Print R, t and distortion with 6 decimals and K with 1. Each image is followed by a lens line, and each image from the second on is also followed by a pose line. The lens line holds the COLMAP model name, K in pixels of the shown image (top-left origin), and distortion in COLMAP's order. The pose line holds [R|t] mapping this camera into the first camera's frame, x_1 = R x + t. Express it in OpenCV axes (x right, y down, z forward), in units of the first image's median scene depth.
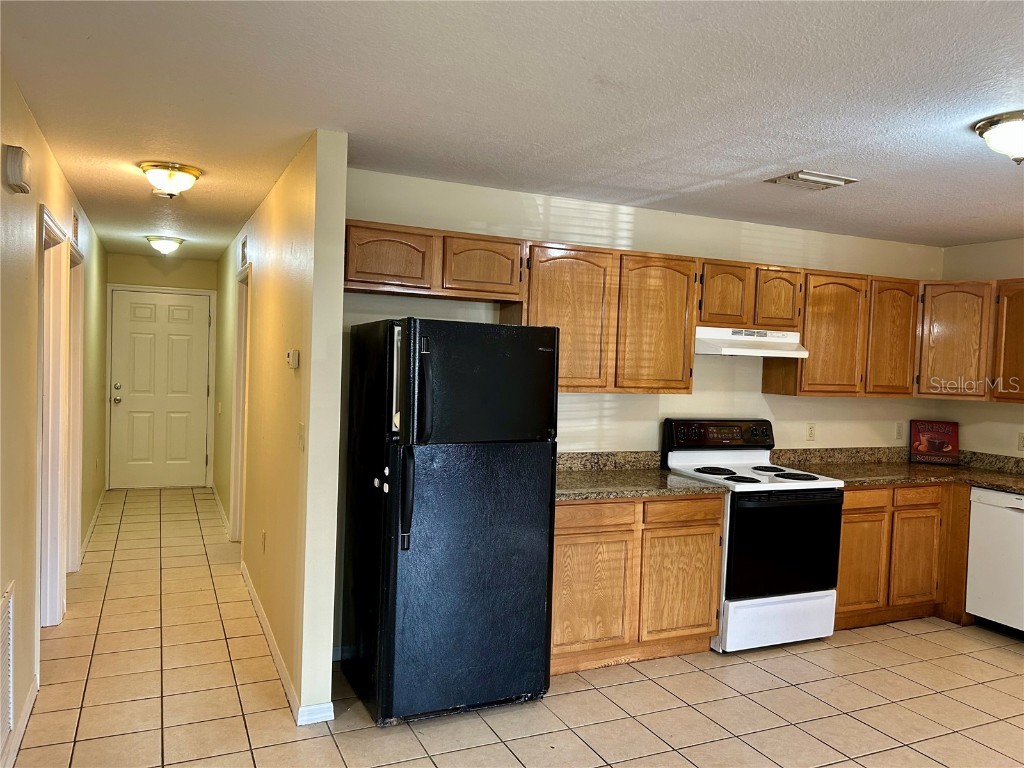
lens RADIAL K [[766.7, 0, 514.4], [0, 766.7, 389.7], [0, 0, 1]] dist [0.052889, -0.055807]
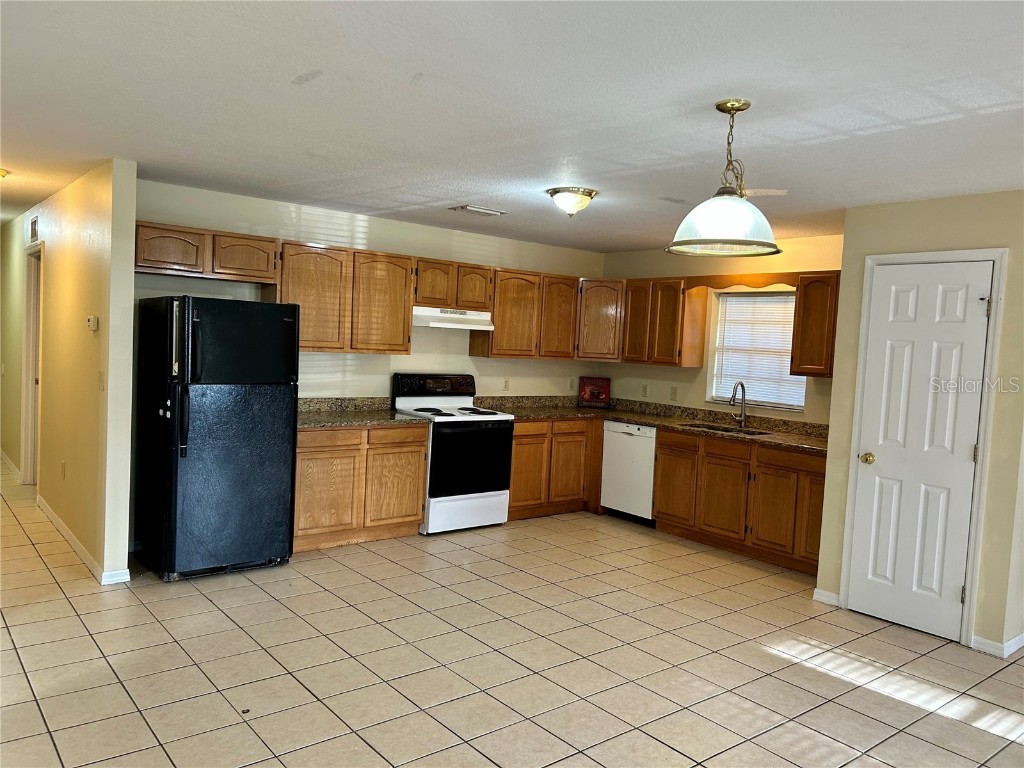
lens RADIAL K [[766.7, 0, 518.9], [0, 766.7, 388.4], [0, 0, 1]] dist [0.052889, -0.055807]
pose [[0.968291, -0.002630, 0.249810, 0.077170], [-0.005397, 0.999491, 0.031442, 0.022507], [-0.249766, -0.031793, 0.967784, -0.405961]]
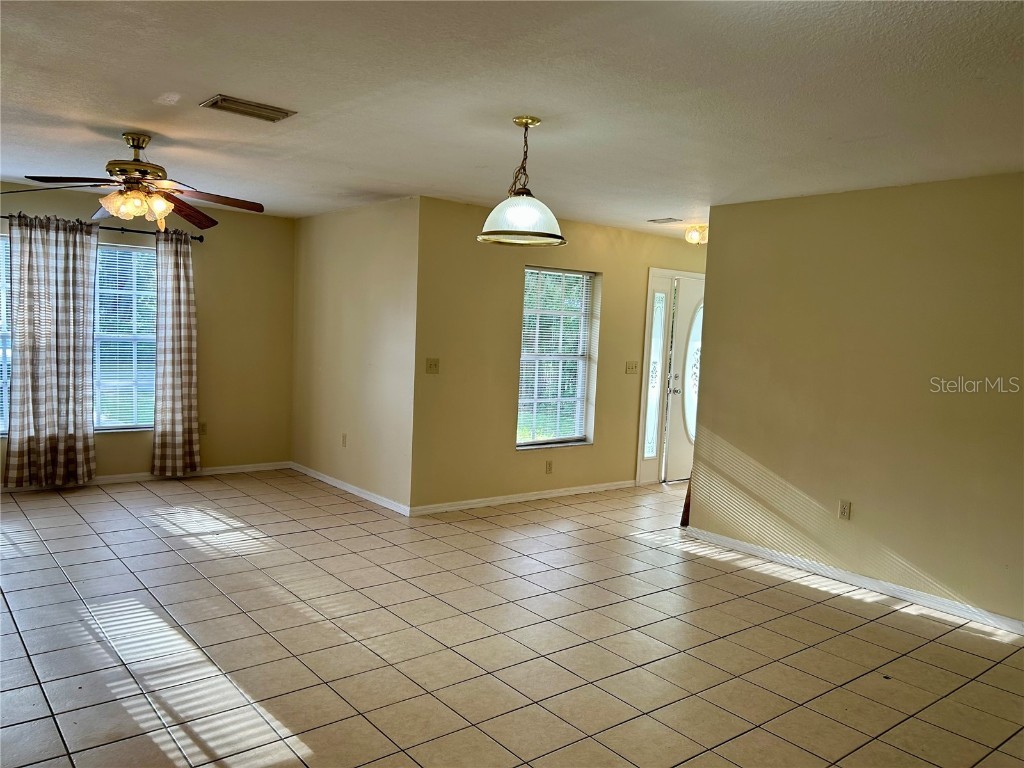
lens RADIAL K [[766.7, 0, 511.2], [0, 766.7, 384.9], [0, 0, 1]] dist [0.052889, -0.055807]
pose [[-0.965995, -0.060549, -0.251370, 0.632540], [-0.090386, 0.989935, 0.108895, -0.012624], [0.242247, 0.127912, -0.961746, 1.036690]]
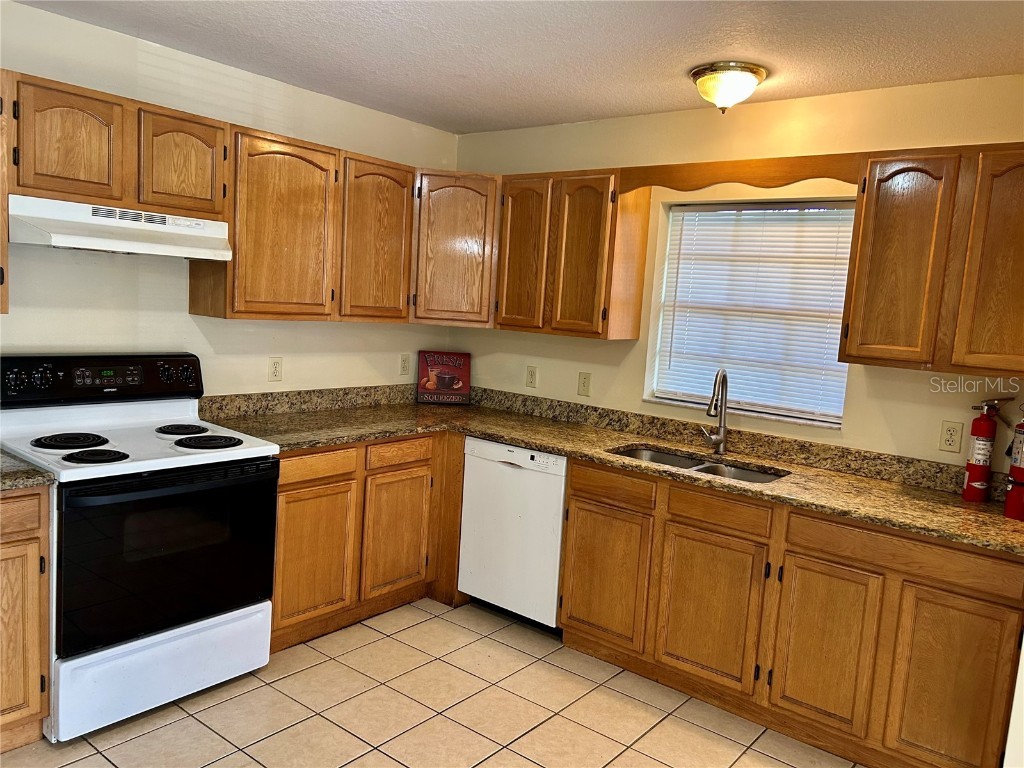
lens RADIAL K [[766.7, 0, 519.4], [0, 766.7, 386.9], [0, 0, 1]] dist [0.052889, -0.055807]
pose [[0.892503, -0.029487, 0.450076, 0.319480], [-0.014351, 0.995499, 0.093679, 0.000583], [-0.450813, -0.090068, 0.888063, 0.315080]]
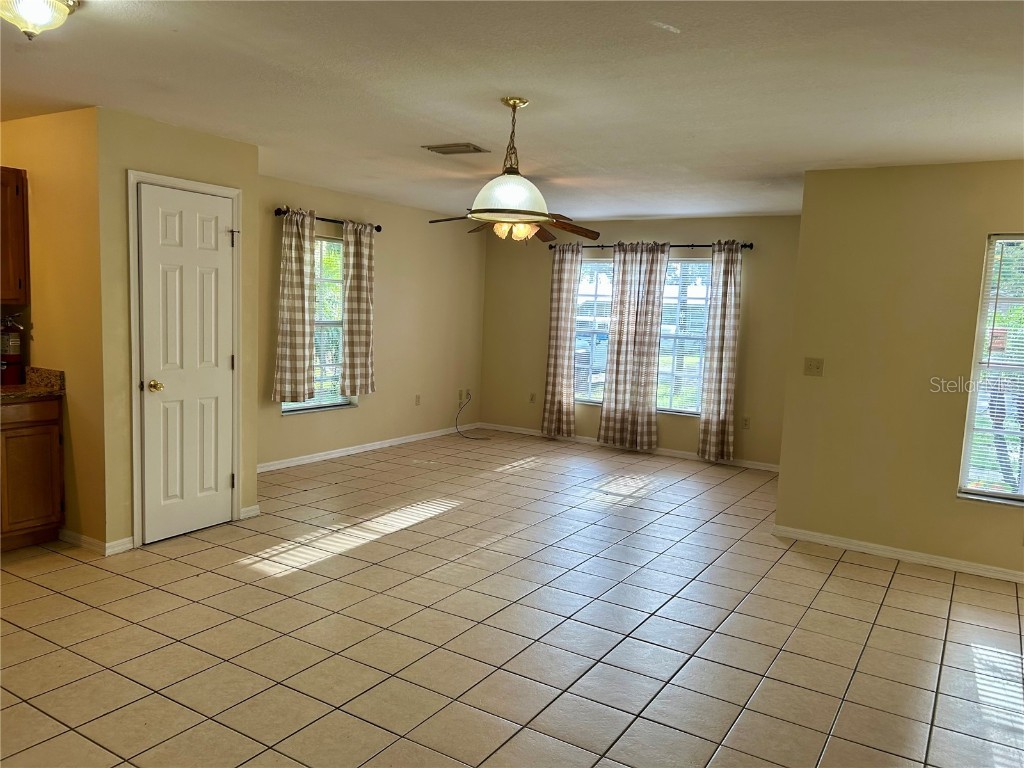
lens RADIAL K [[766.7, 0, 515.5], [0, 766.7, 384.1], [0, 0, 1]] dist [0.052889, -0.055807]
pose [[-0.553371, -0.145362, 0.820153, -0.320328], [-0.028793, 0.987404, 0.155579, -0.029229], [-0.832437, 0.062478, -0.550586, 0.695752]]
